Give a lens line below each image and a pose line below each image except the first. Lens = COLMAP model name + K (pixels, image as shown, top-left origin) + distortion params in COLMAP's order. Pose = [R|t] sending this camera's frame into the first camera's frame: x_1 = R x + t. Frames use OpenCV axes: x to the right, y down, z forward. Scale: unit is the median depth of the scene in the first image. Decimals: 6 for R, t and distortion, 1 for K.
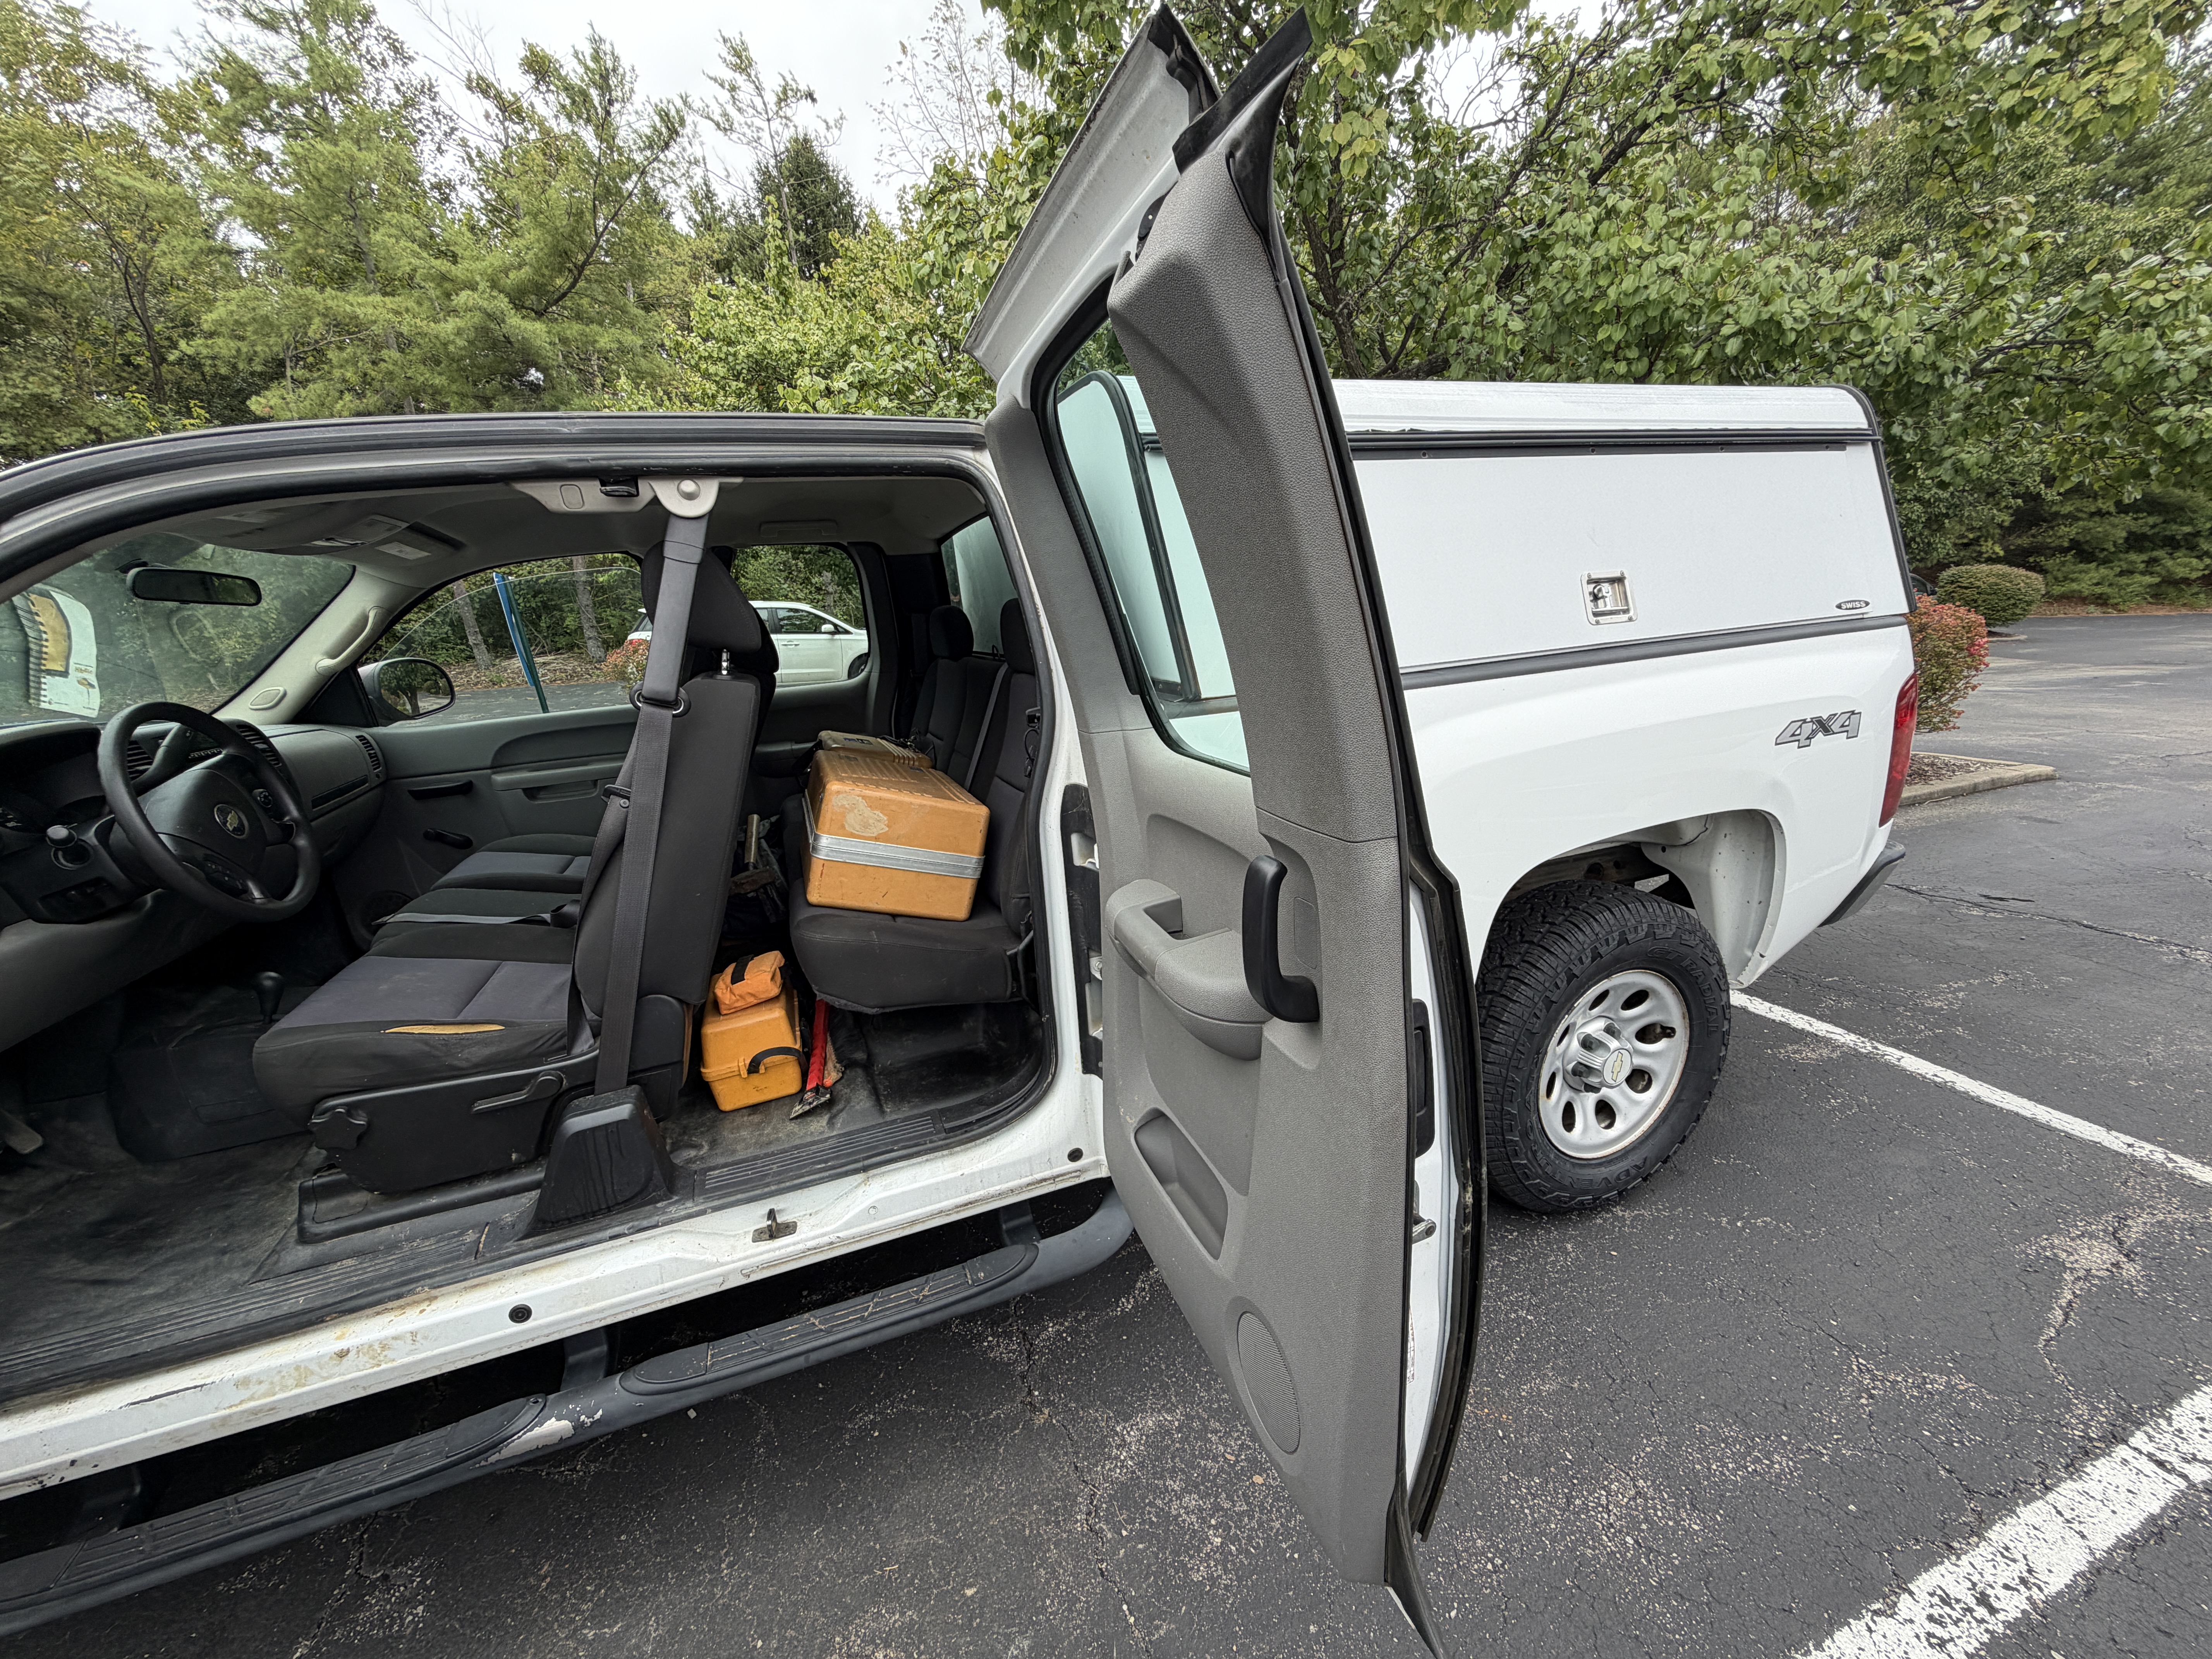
lens RADIAL K [[875.3, 0, 1110.7], [0, 875.3, 823.9], [0, 0, 1]] dist [0.000056, -0.000105]
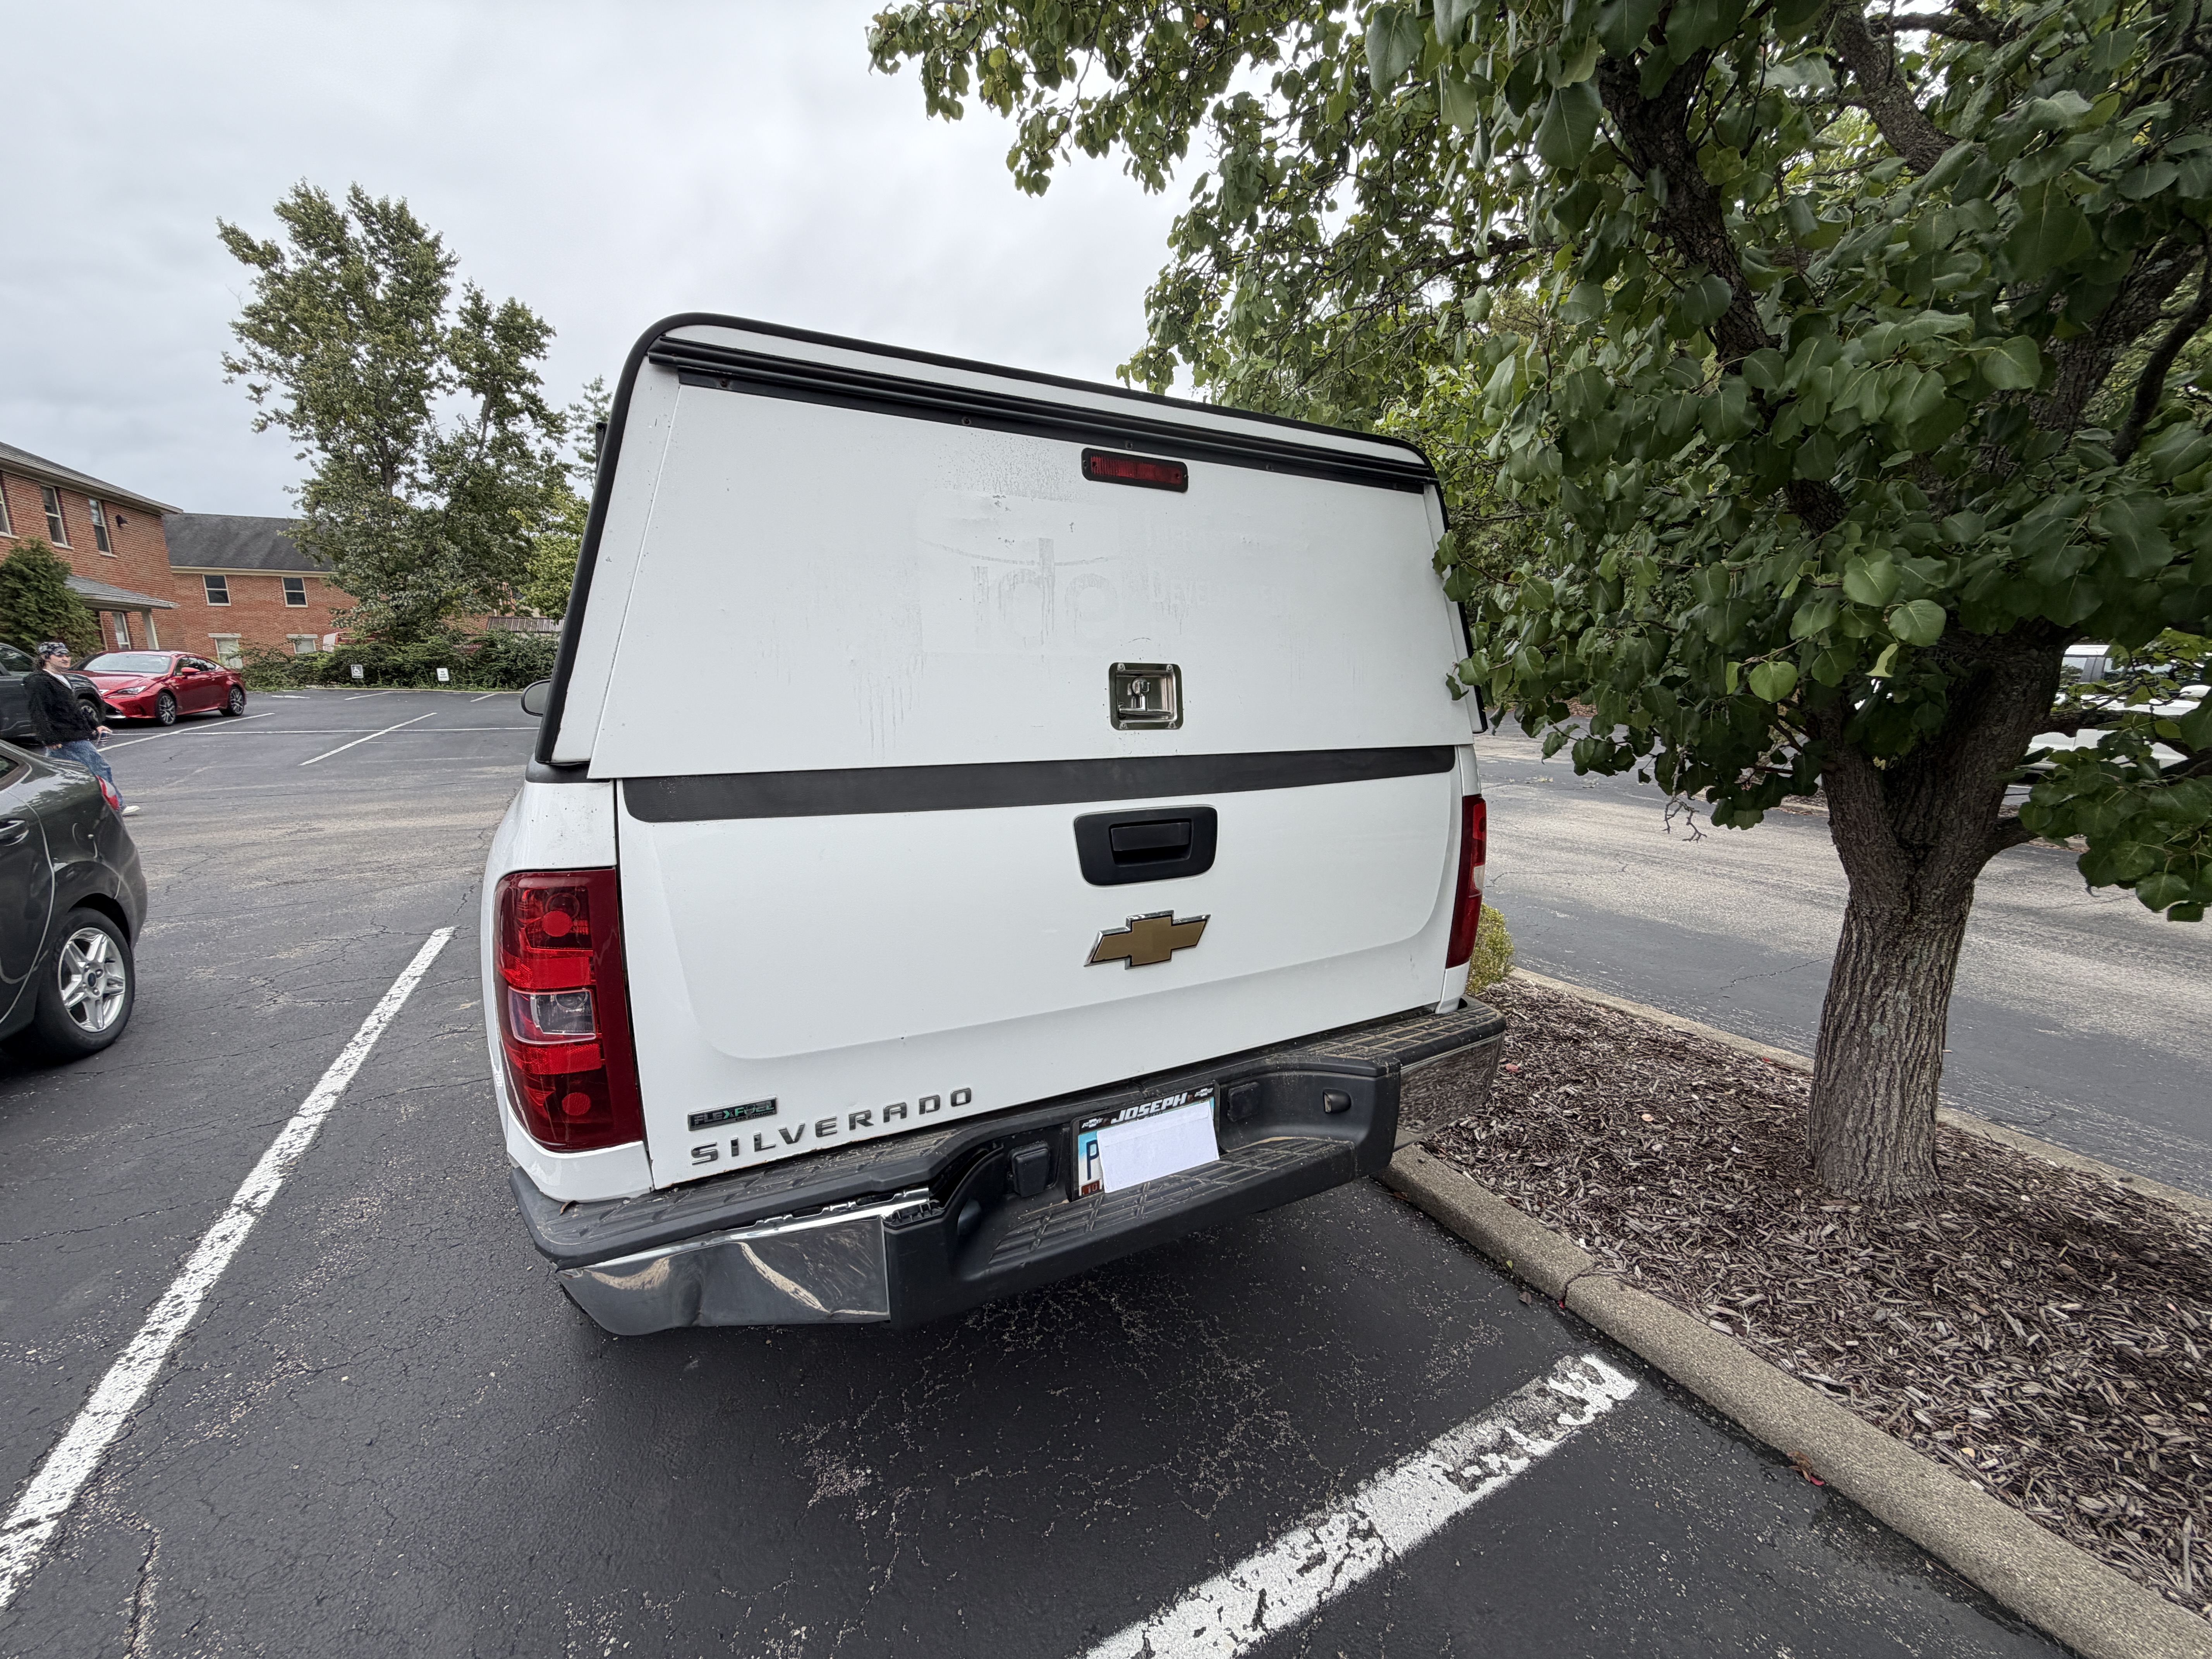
lens RADIAL K [[875.3, 0, 1110.5], [0, 875.3, 836.9], [0, 0, 1]] dist [0.000056, -0.000105]
pose [[0.131298, 0.229105, -0.964506, 1.600744], [-0.252367, 0.948599, 0.190972, -0.419704], [0.958682, 0.218335, 0.182368, 1.368860]]
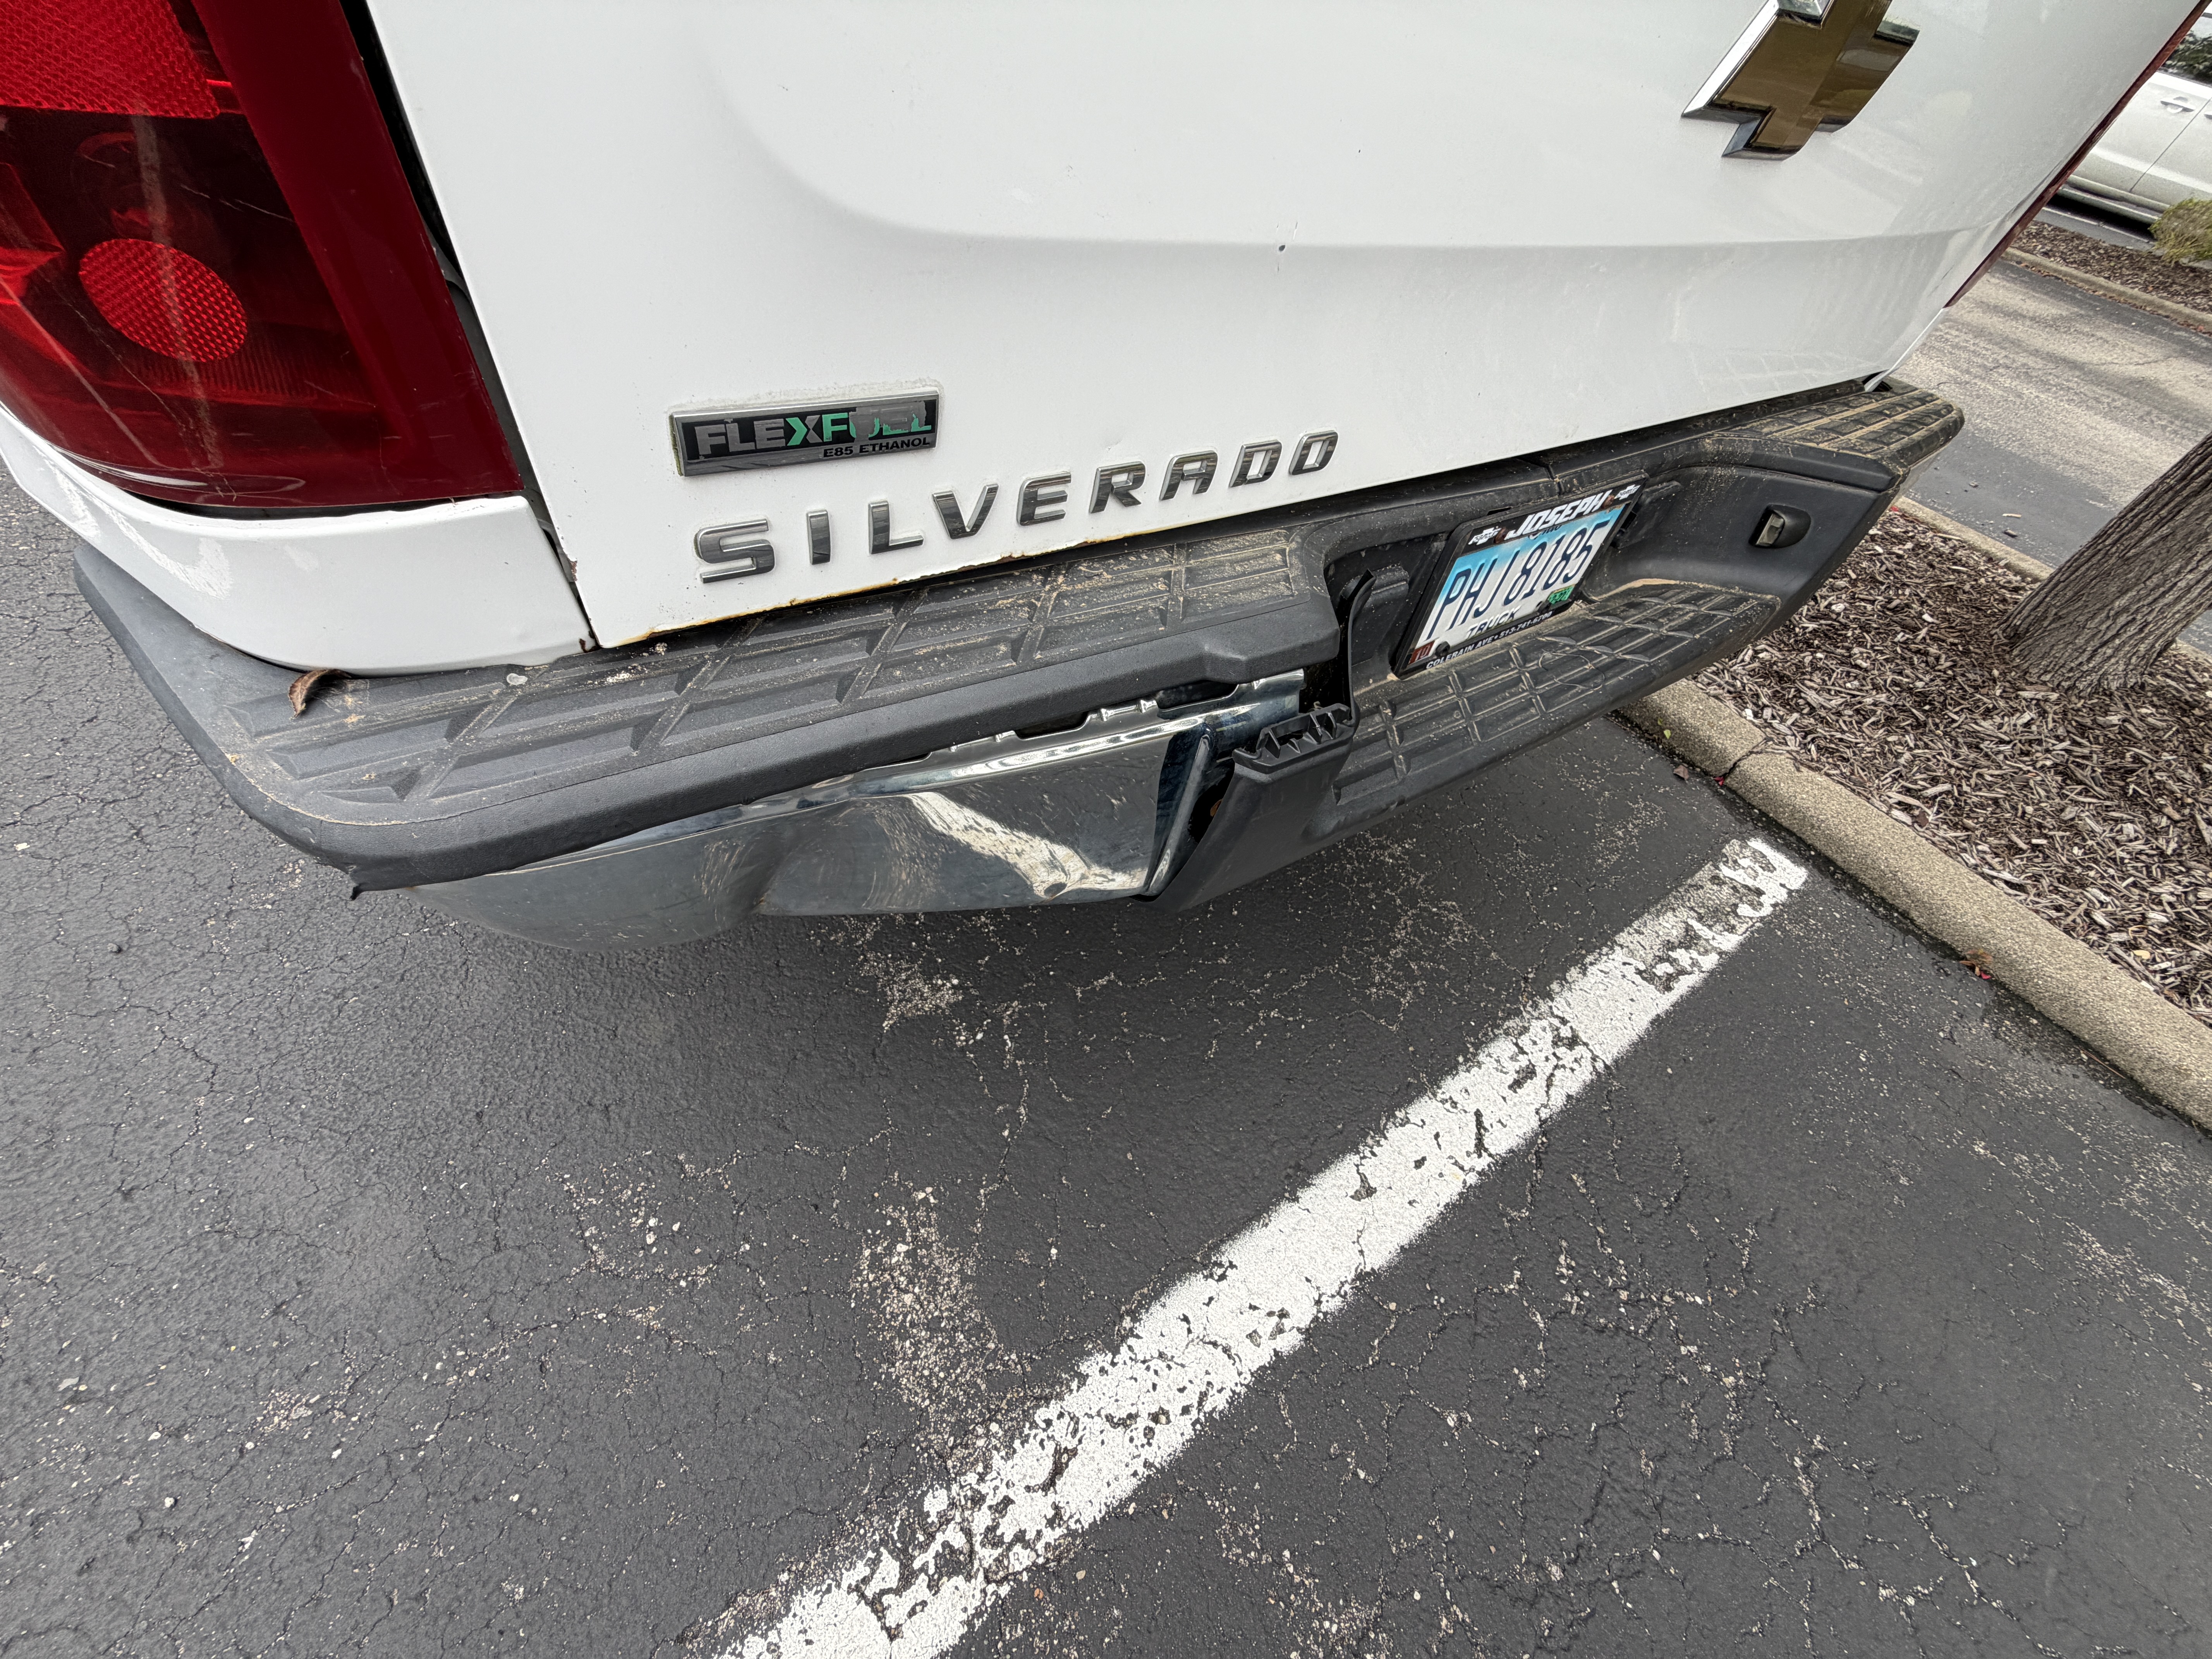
lens RADIAL K [[875.3, 0, 1108.8], [0, 875.3, 822.9], [0, 0, 1]] dist [0.000056, -0.000105]
pose [[0.228714, 0.772718, -0.592112, 1.207178], [-0.396047, 0.629481, 0.668506, -0.147677], [0.889290, 0.081607, 0.450004, 1.247042]]
